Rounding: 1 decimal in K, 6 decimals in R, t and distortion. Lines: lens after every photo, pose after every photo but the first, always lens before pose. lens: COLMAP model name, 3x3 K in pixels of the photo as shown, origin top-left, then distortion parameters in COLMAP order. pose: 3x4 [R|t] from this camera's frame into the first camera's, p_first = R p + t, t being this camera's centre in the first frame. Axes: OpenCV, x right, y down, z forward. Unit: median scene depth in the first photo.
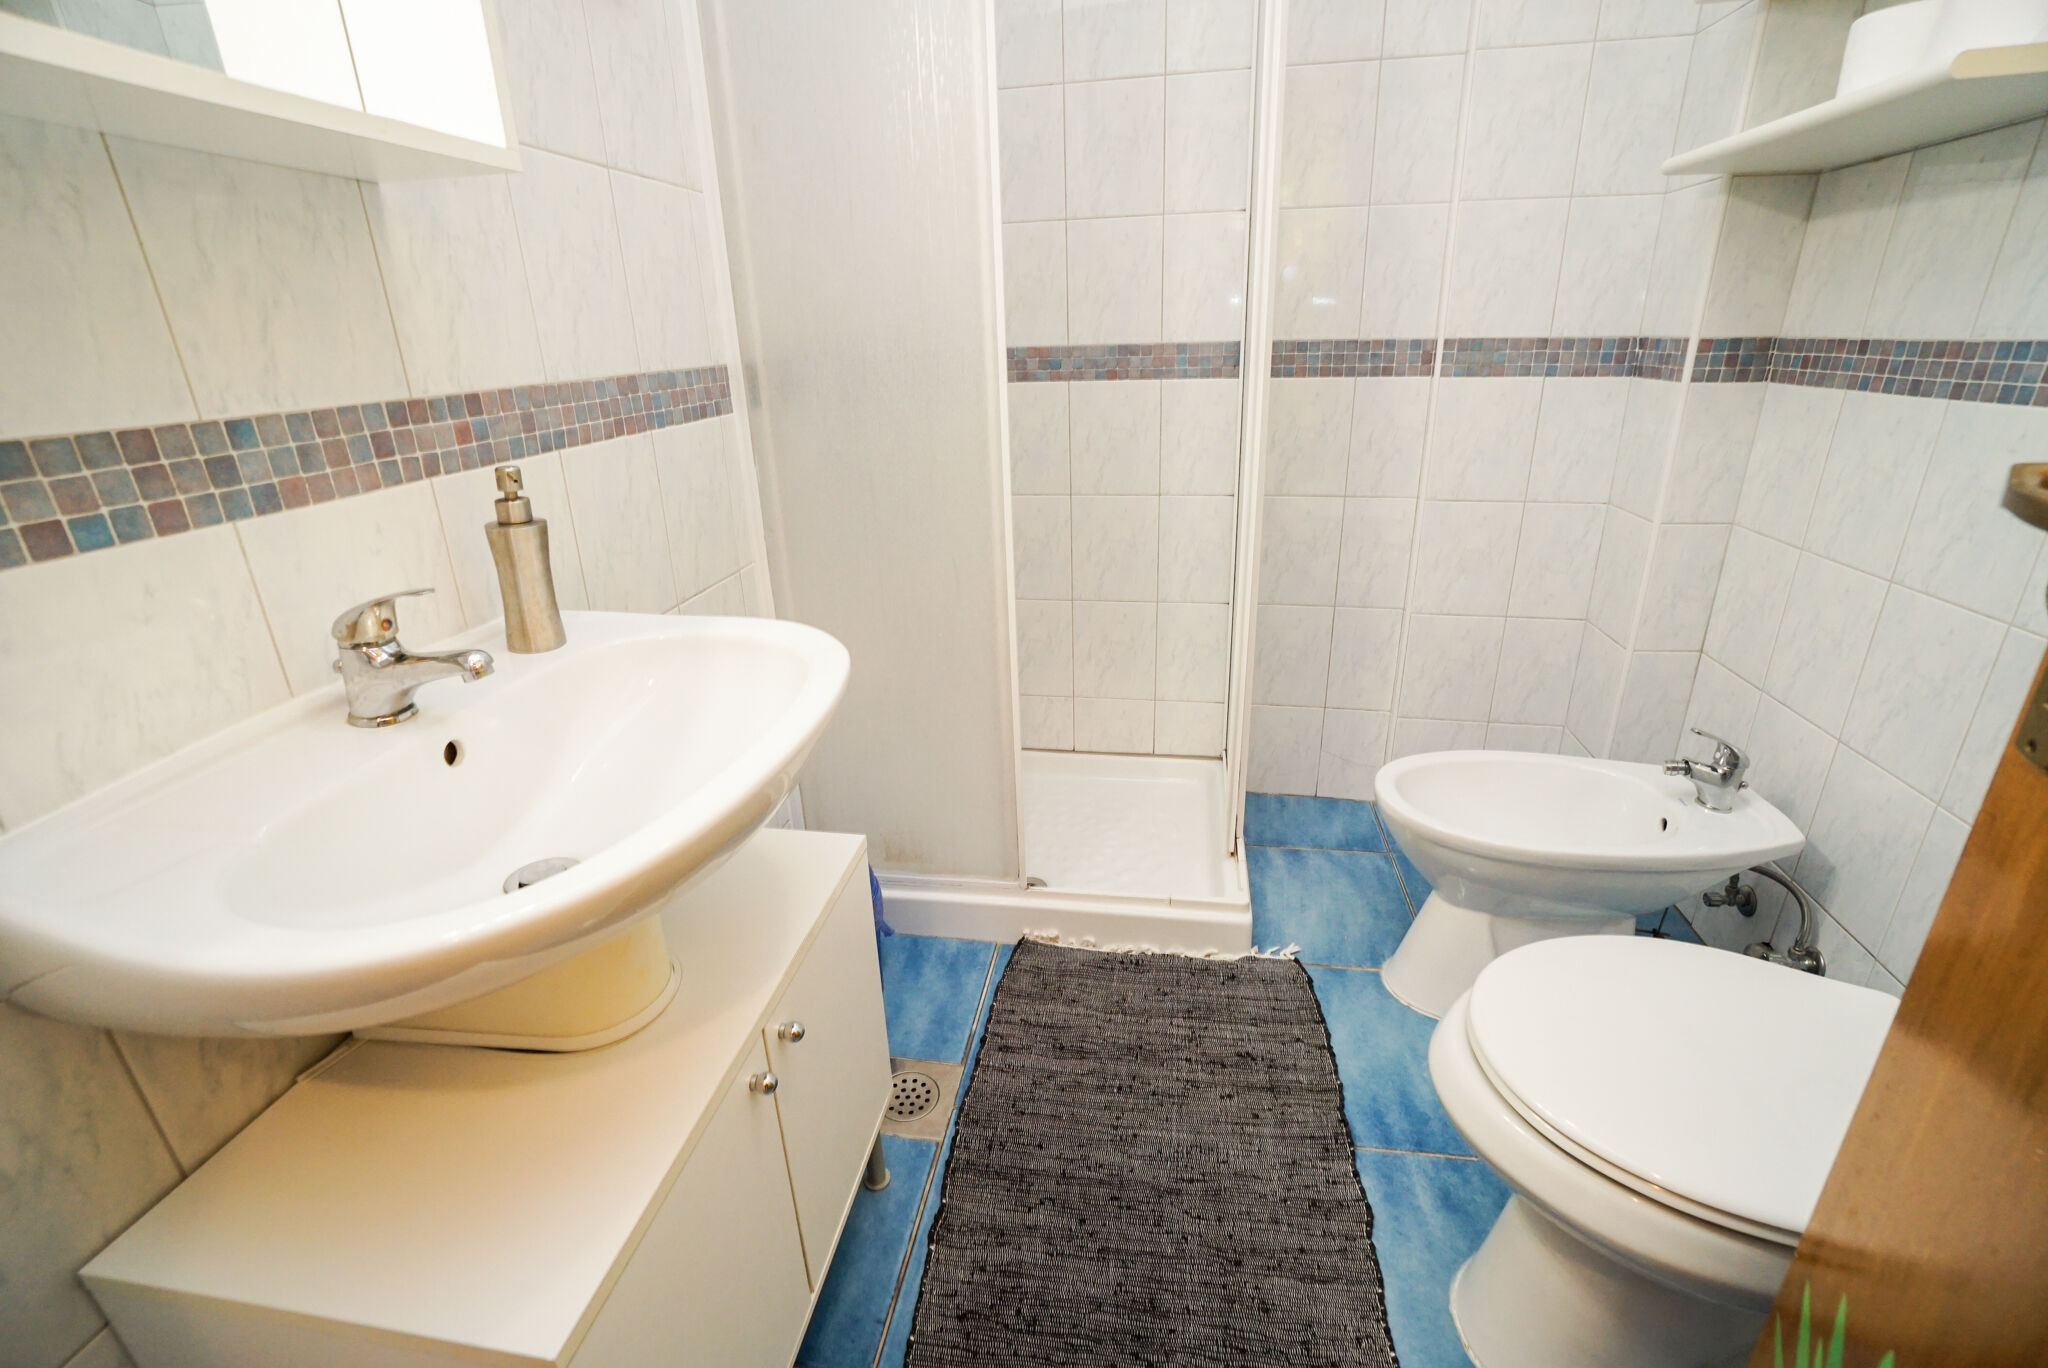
lens RADIAL K [[906.5, 0, 1030.9], [0, 906.5, 679.3], [0, 0, 1]] dist [-0.064704, 0.023537]
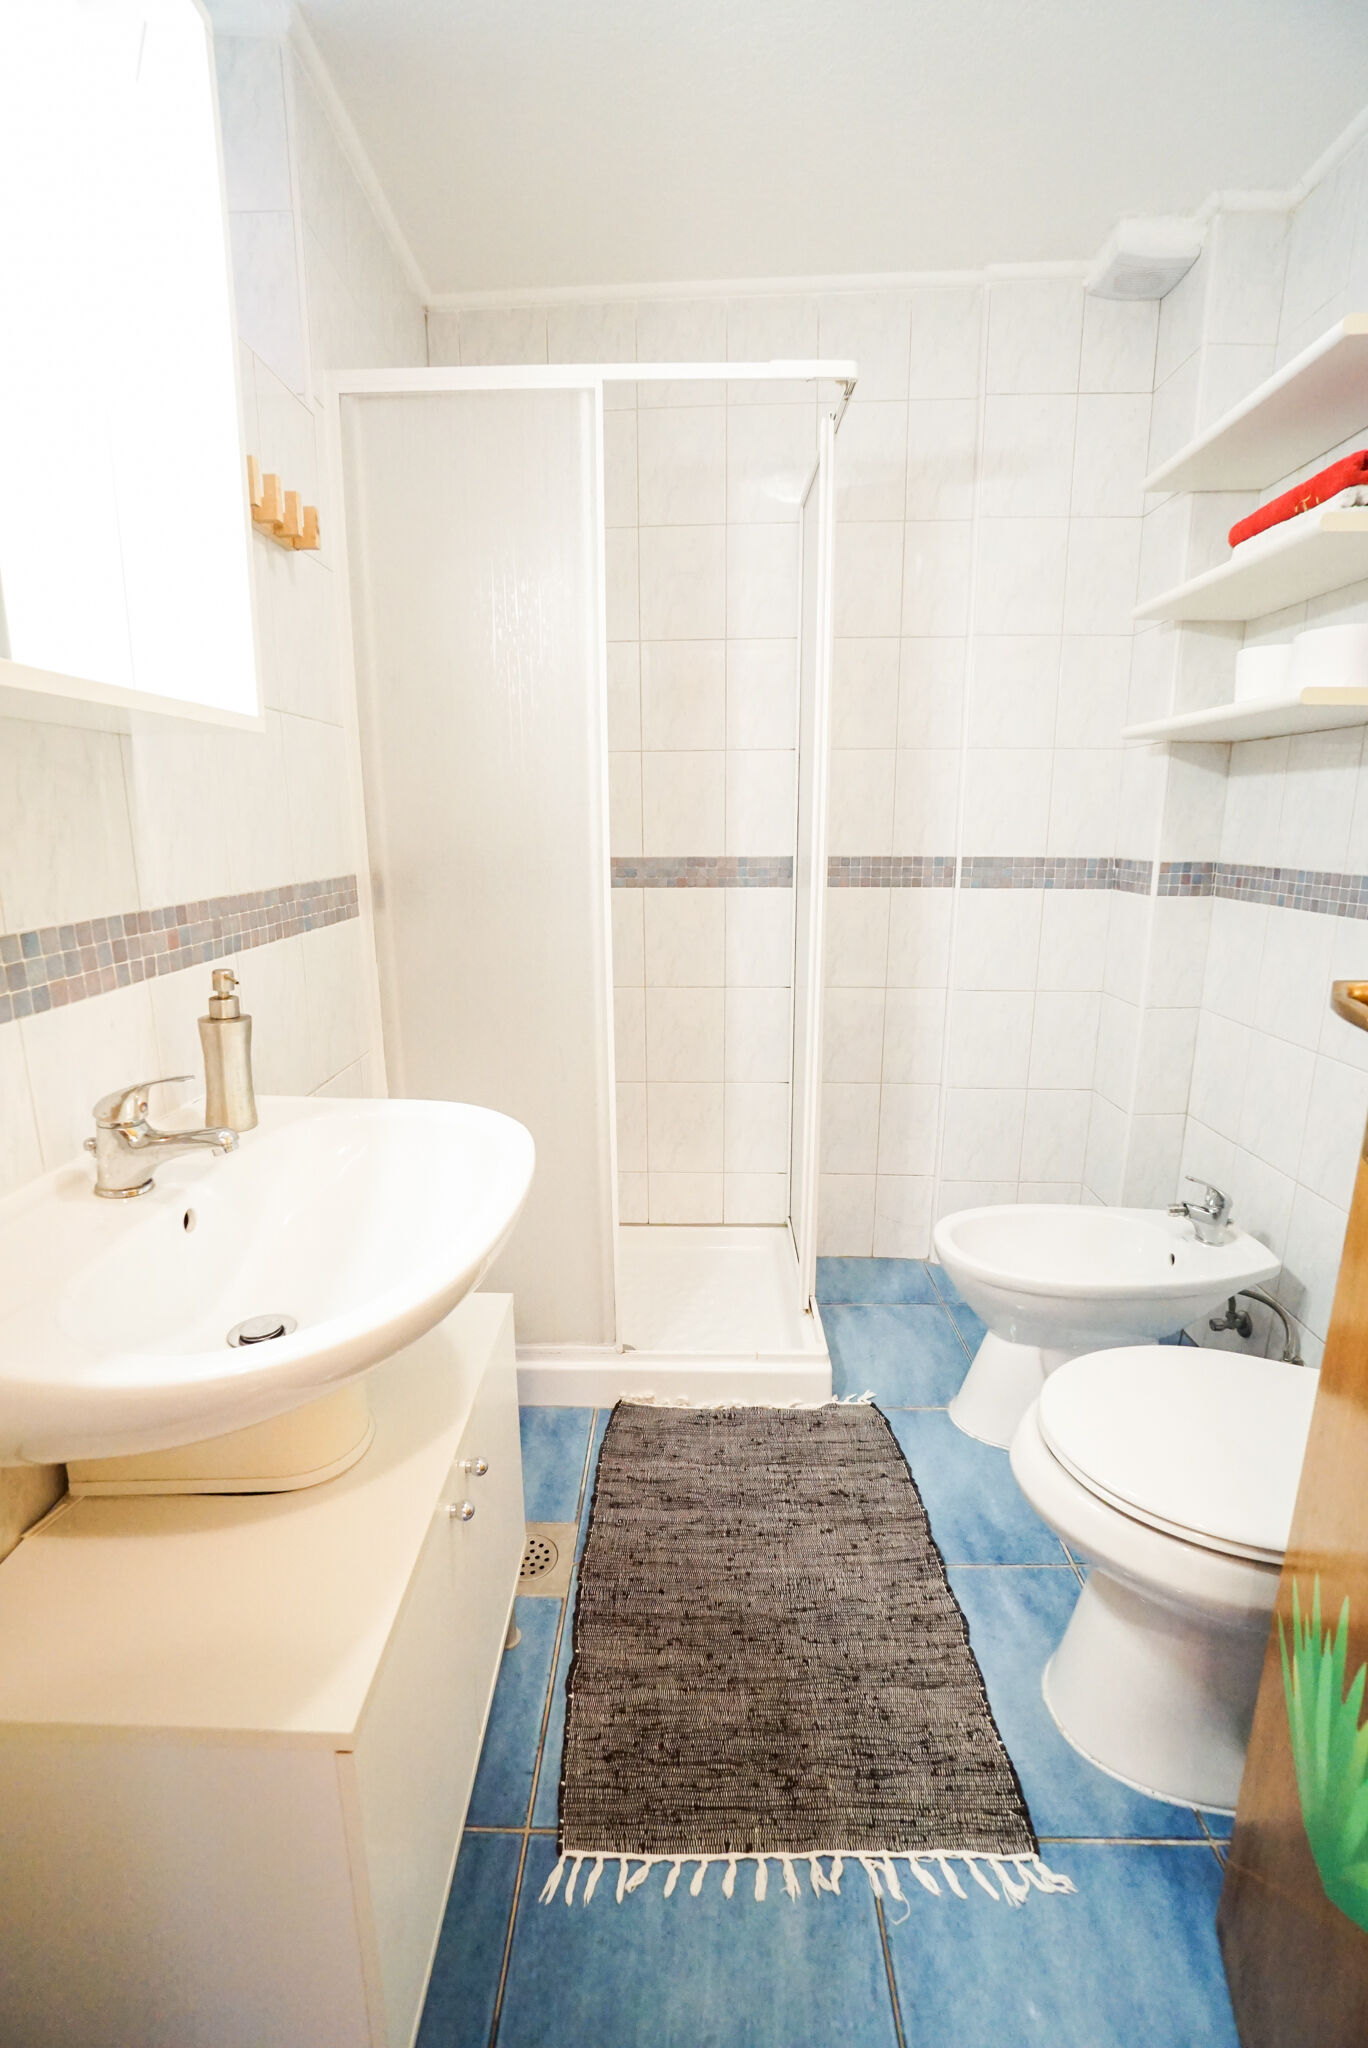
lens RADIAL K [[906.5, 0, 678.6], [0, 906.5, 1028.8], [0, 0, 1]] dist [-0.064704, 0.023537]
pose [[0.990494, -0.007693, 0.137339, -0.105359], [0.027743, 0.989089, -0.144684, 0.012604], [-0.134728, 0.147119, 0.979900, -0.131627]]
